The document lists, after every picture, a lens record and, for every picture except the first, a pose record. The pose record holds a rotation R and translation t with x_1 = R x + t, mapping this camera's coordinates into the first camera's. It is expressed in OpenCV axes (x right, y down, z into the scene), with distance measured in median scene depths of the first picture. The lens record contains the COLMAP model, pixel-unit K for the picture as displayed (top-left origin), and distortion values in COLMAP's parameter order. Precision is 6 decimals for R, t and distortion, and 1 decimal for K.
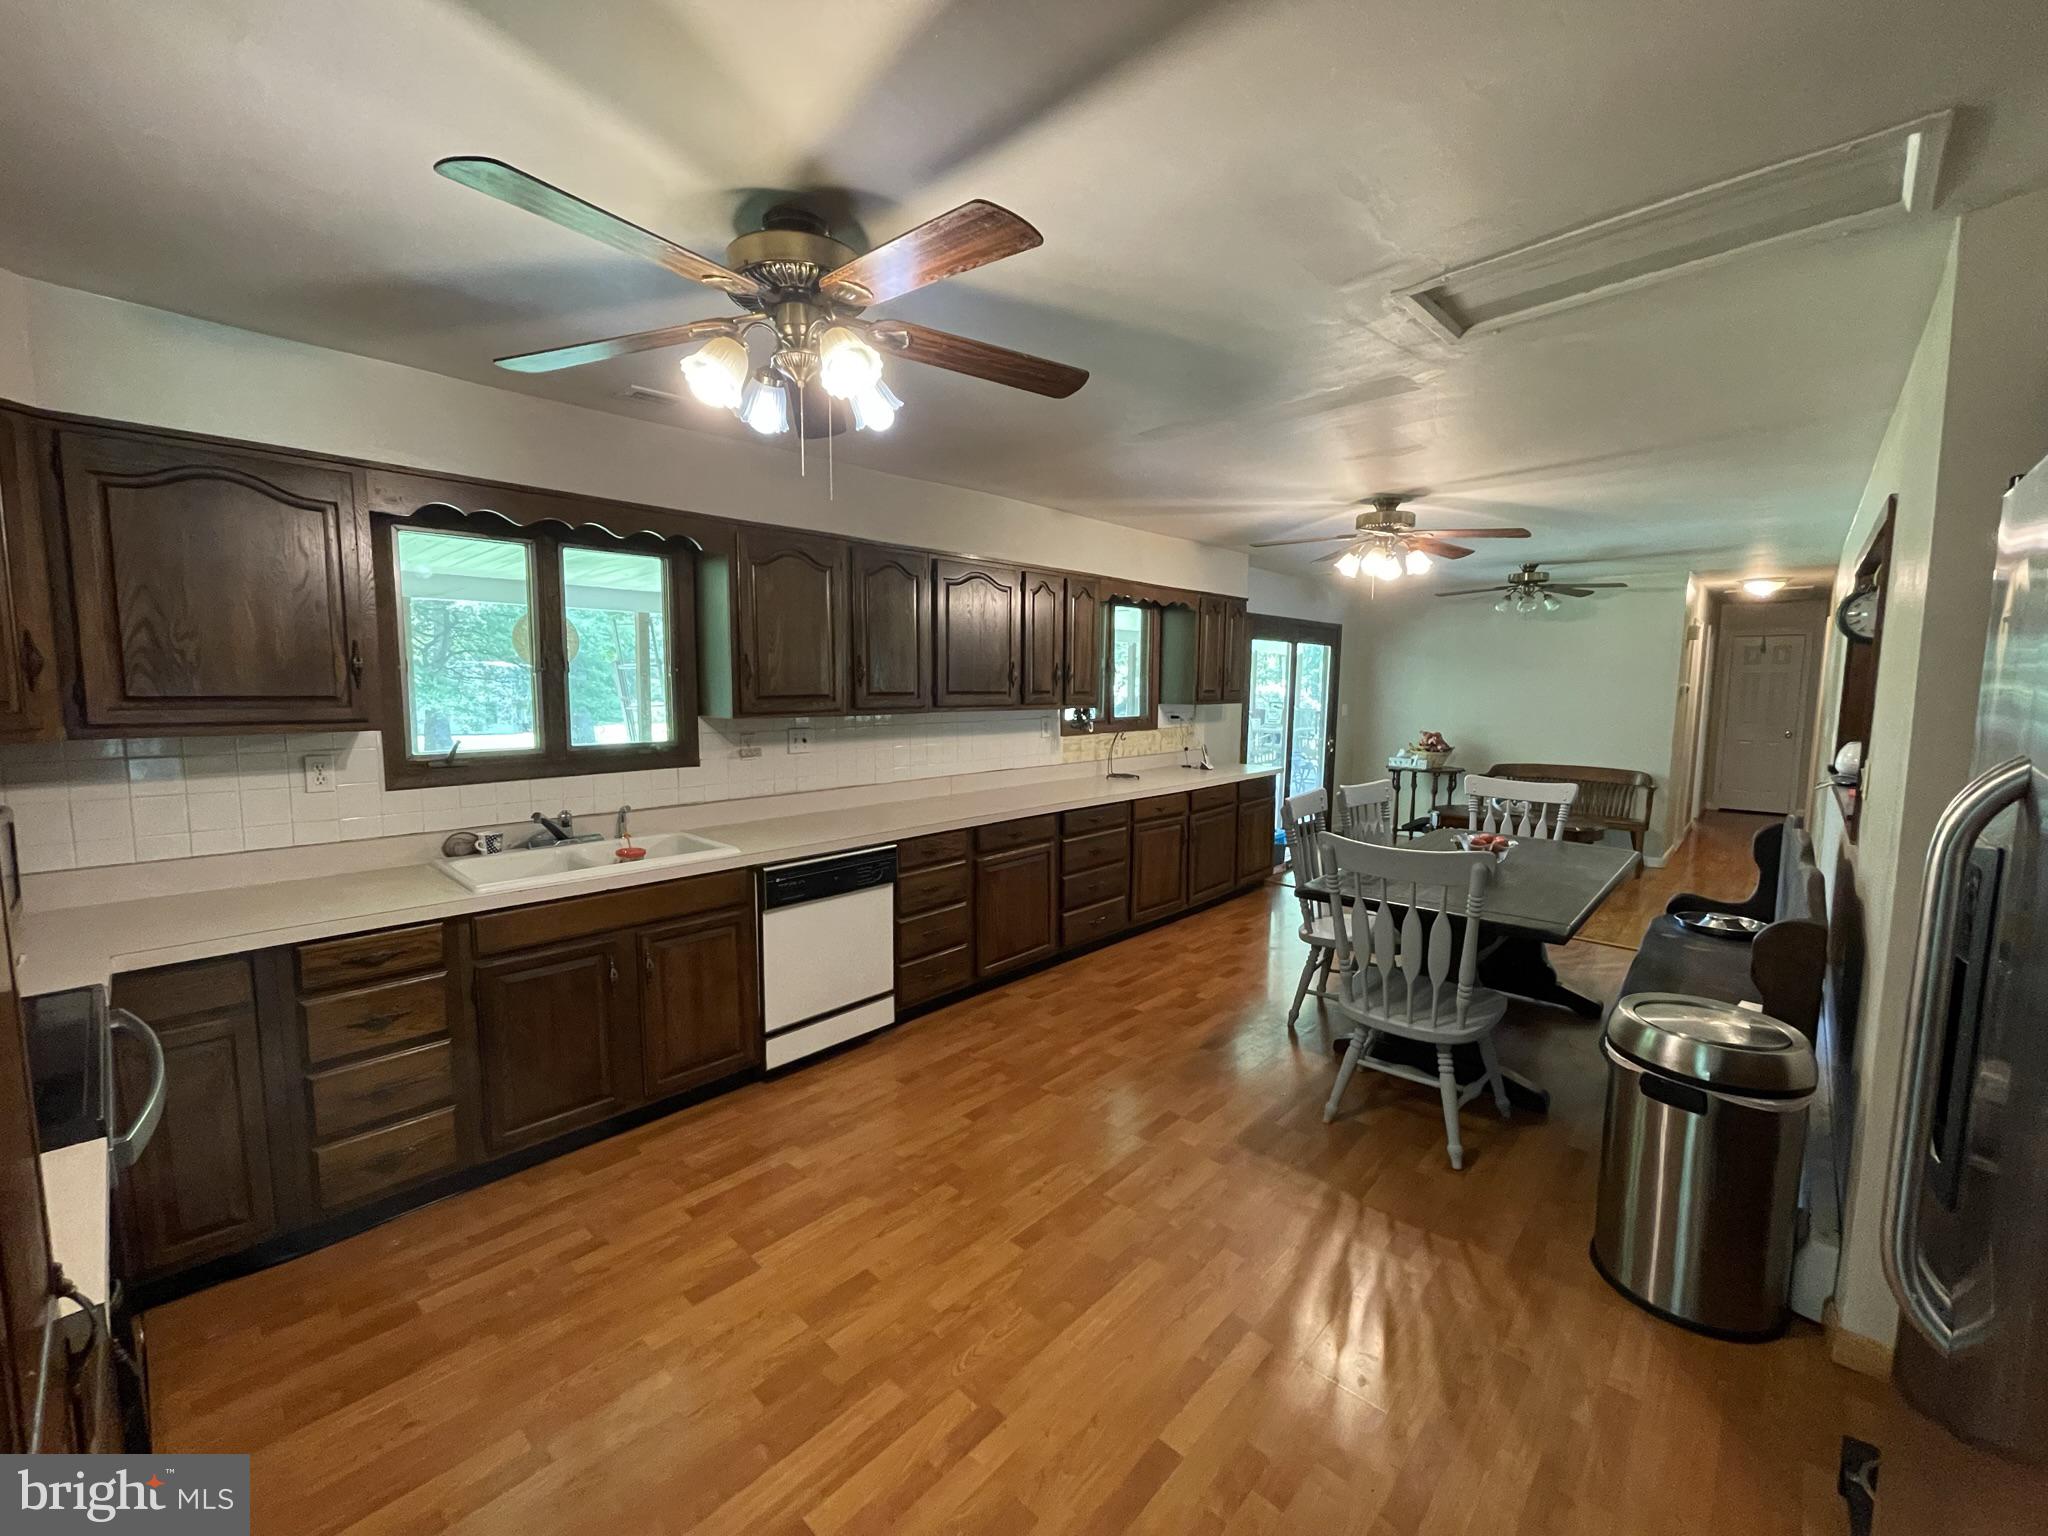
lens RADIAL K [[828.1, 0, 1024.0], [0, 828.1, 768.0], [0, 0, 1]] dist [-0.012382, 0.000011]
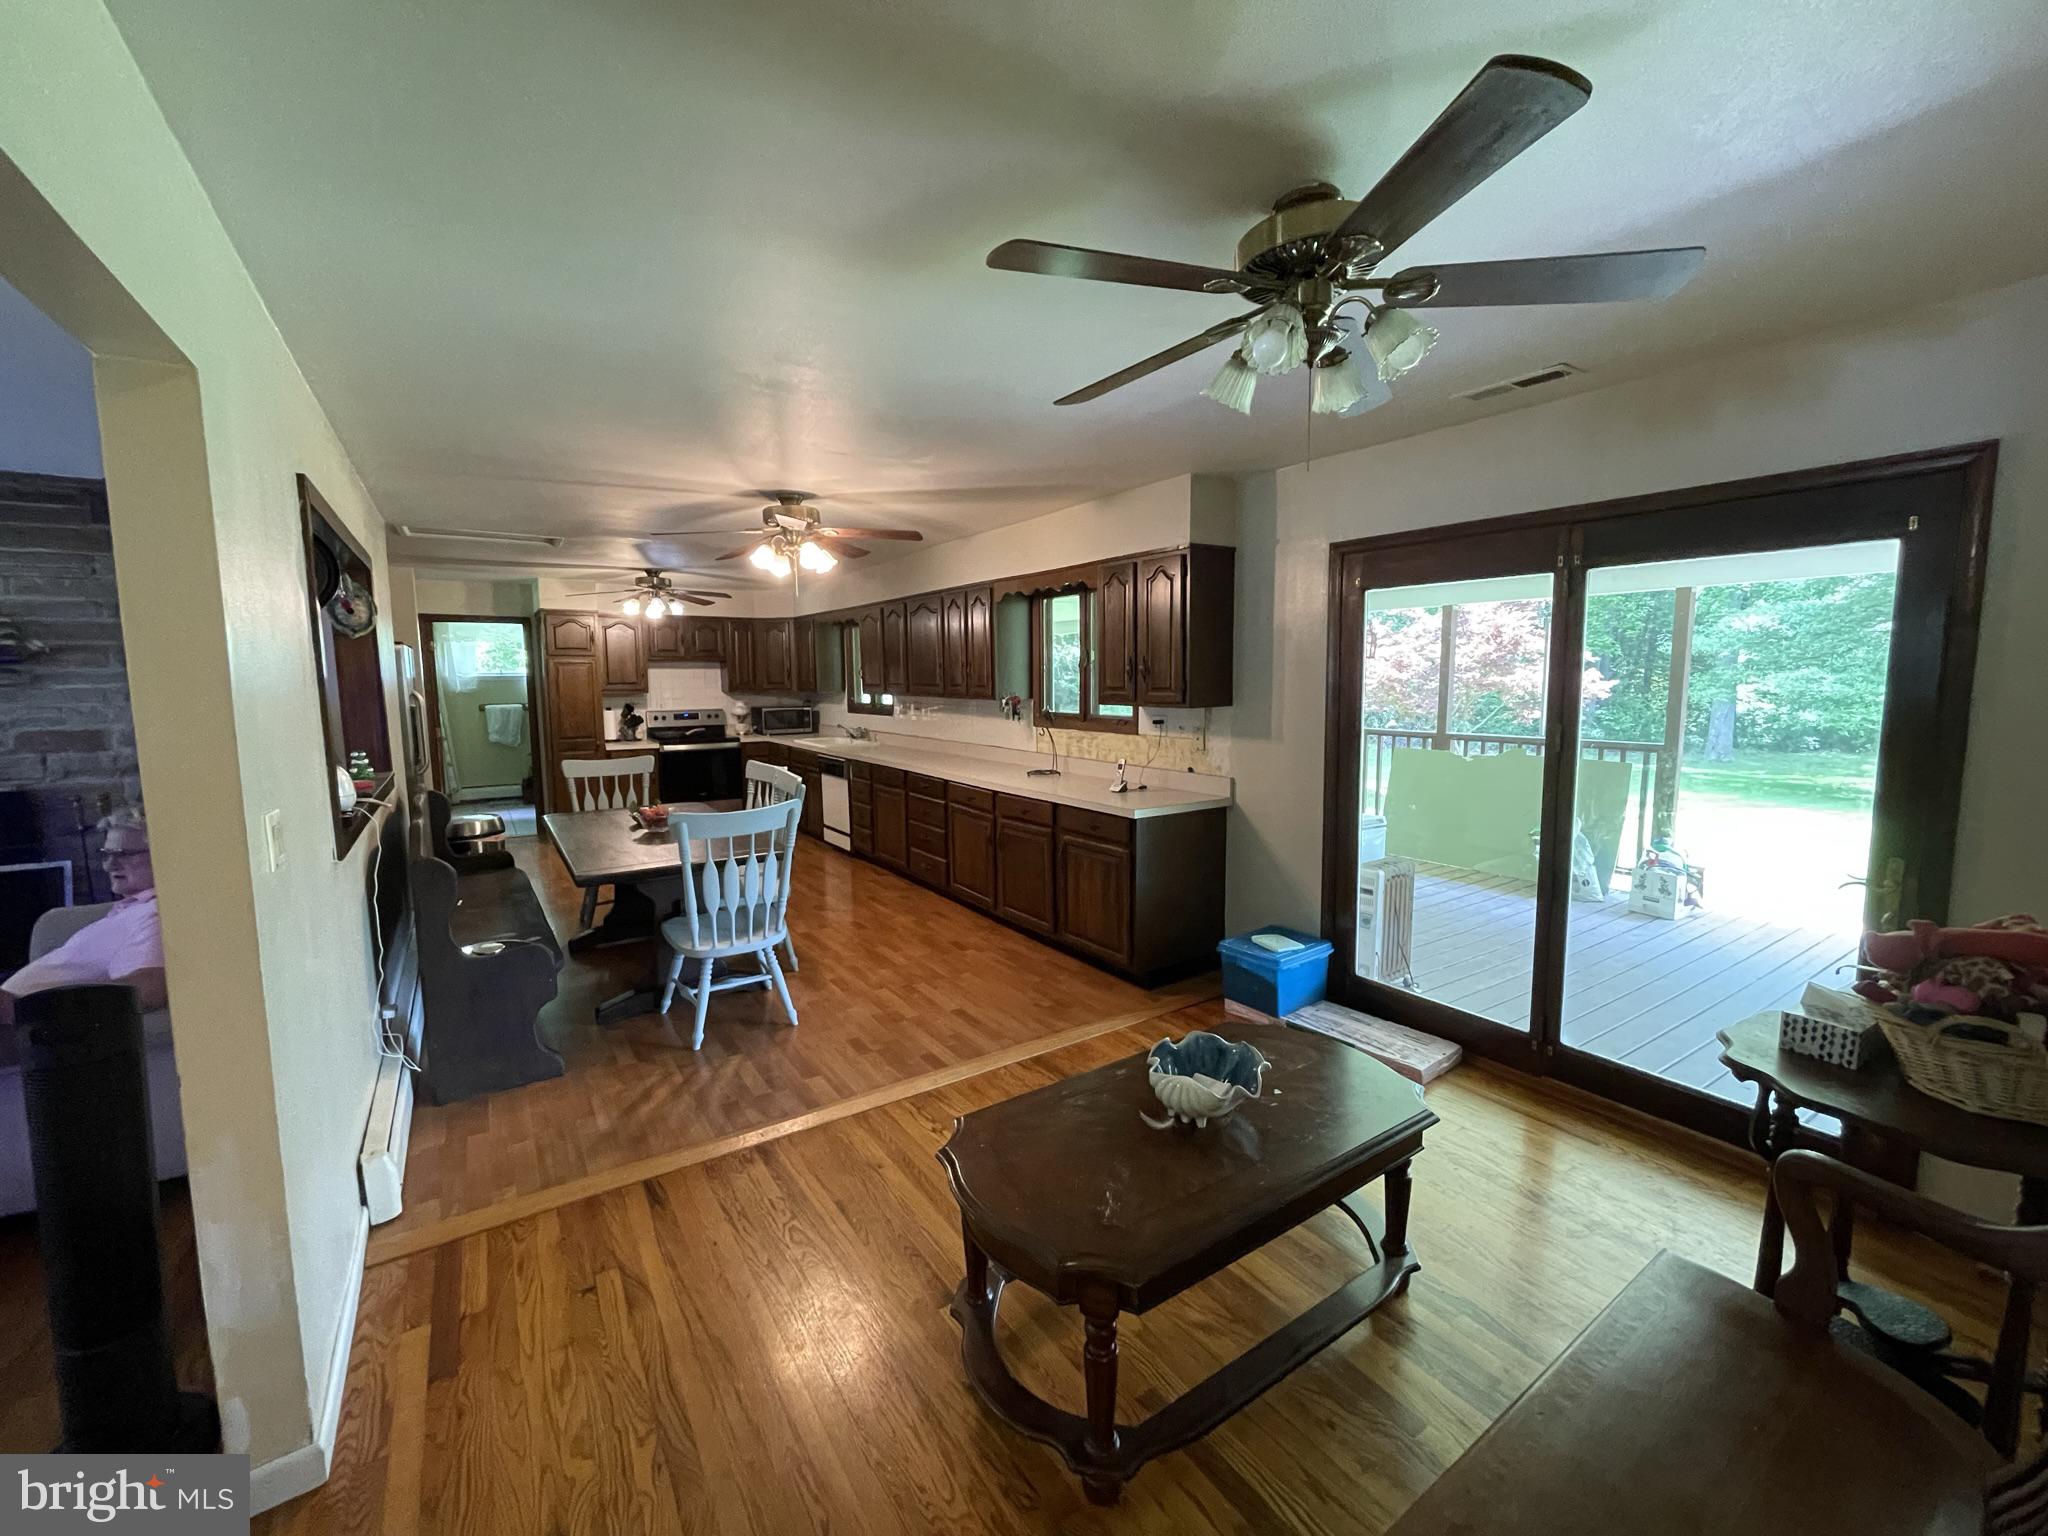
lens RADIAL K [[828.1, 0, 1024.0], [0, 828.1, 768.0], [0, 0, 1]] dist [-0.012382, 0.000011]
pose [[-0.234151, 0.106042, -0.966400, 1.251218], [-0.095651, 0.986698, 0.131445, -0.142964], [0.967483, 0.123215, -0.220893, 1.395308]]
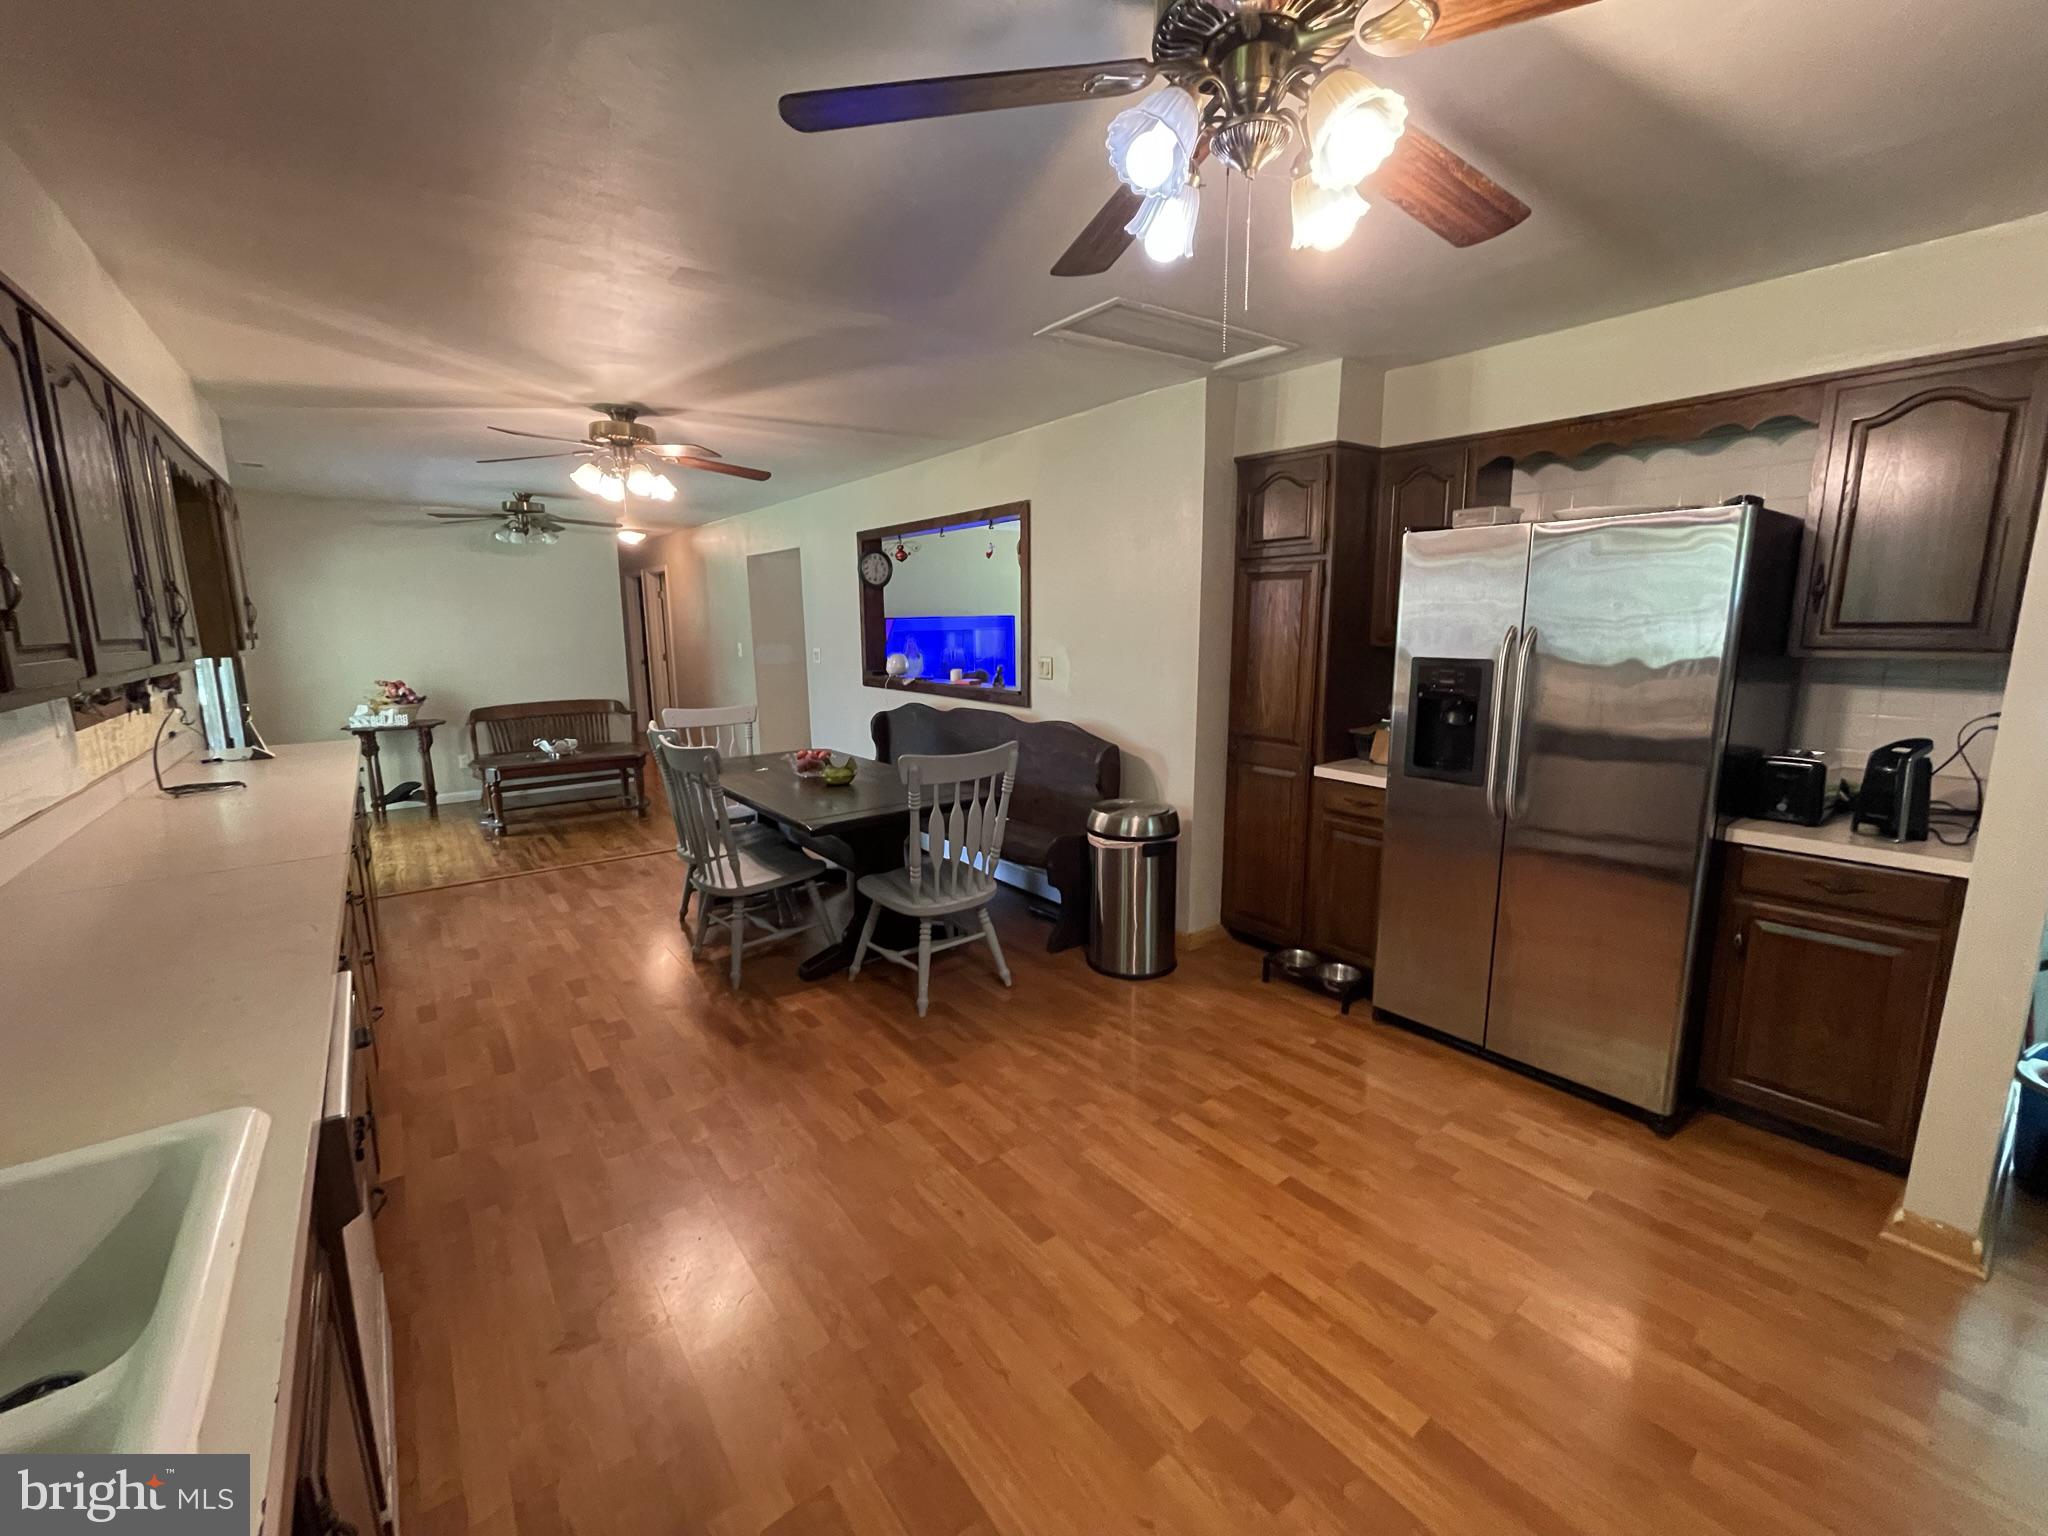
lens RADIAL K [[828.1, 0, 1024.0], [0, 828.1, 768.0], [0, 0, 1]] dist [-0.012382, 0.000011]
pose [[0.158144, -0.184027, 0.970116, -0.390476], [0.114211, 0.979294, 0.167150, -0.040174], [-0.980789, 0.084364, 0.175888, 0.404889]]
